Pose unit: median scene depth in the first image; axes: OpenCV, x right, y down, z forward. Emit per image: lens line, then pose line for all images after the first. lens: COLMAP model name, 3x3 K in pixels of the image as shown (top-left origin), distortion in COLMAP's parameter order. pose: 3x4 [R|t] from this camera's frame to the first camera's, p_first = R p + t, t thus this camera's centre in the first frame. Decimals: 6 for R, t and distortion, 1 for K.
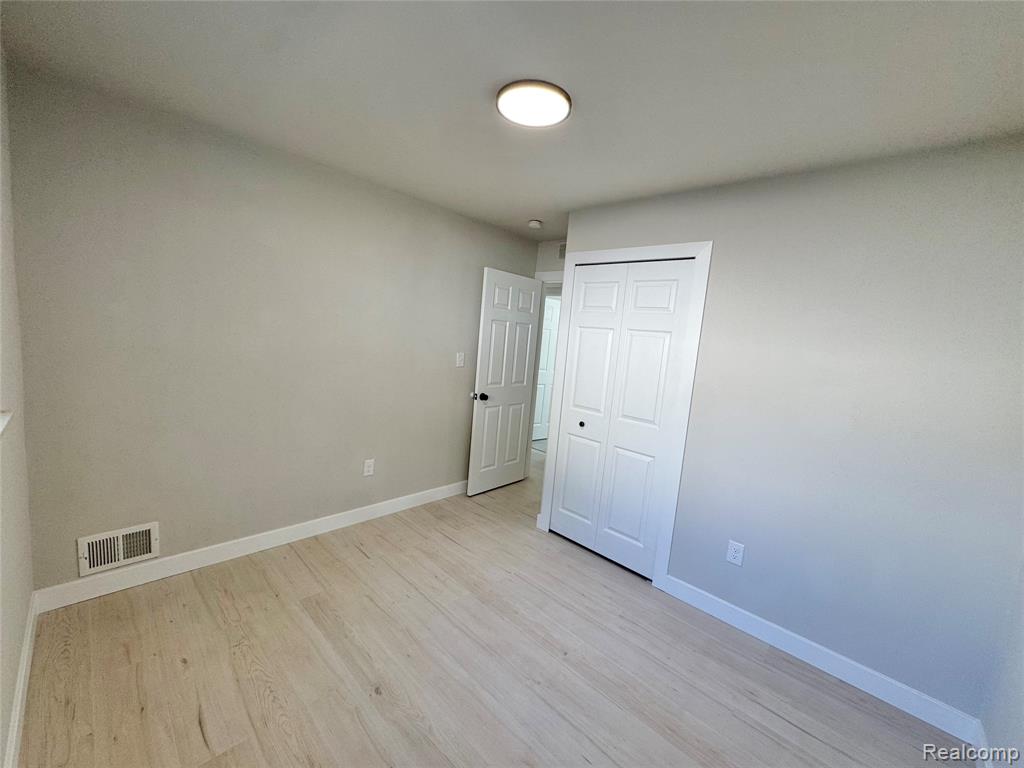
lens RADIAL K [[407.4, 0, 513.7], [0, 407.4, 383.3], [0, 0, 1]] dist [-0.002043, -0.000210]
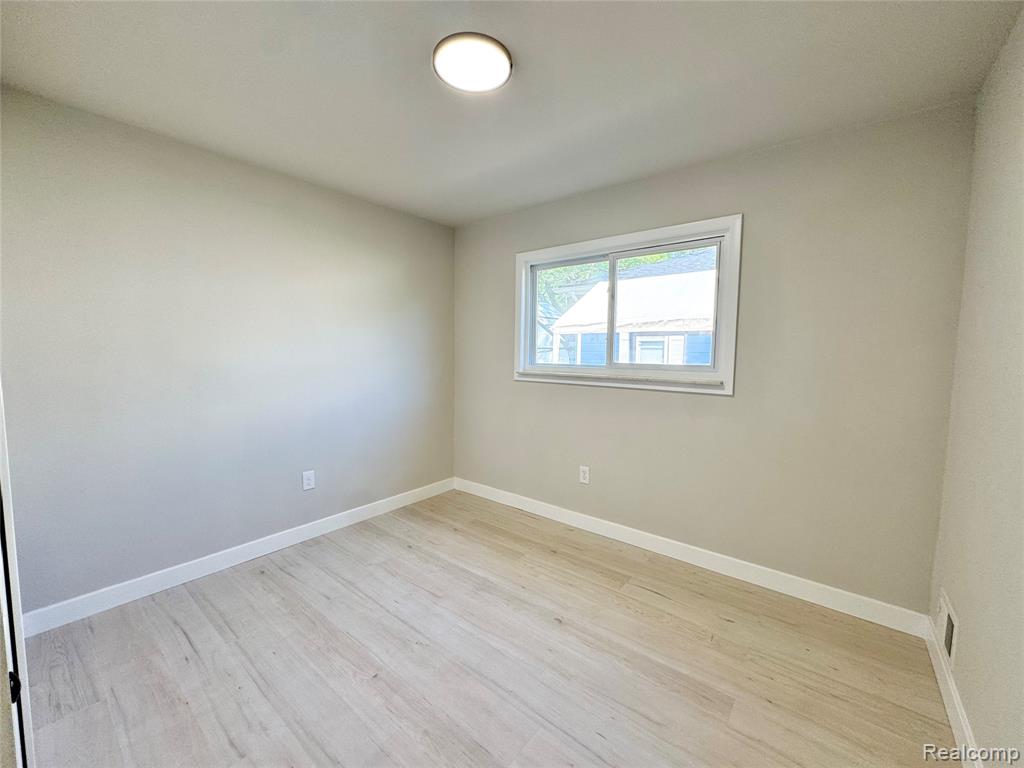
lens RADIAL K [[407.4, 0, 513.7], [0, 407.4, 383.3], [0, 0, 1]] dist [-0.002043, -0.000210]
pose [[-0.992039, -0.092187, -0.085795, -0.028381], [-0.106678, 0.977220, 0.183469, -0.115839], [0.066927, 0.191161, -0.979274, 1.749629]]
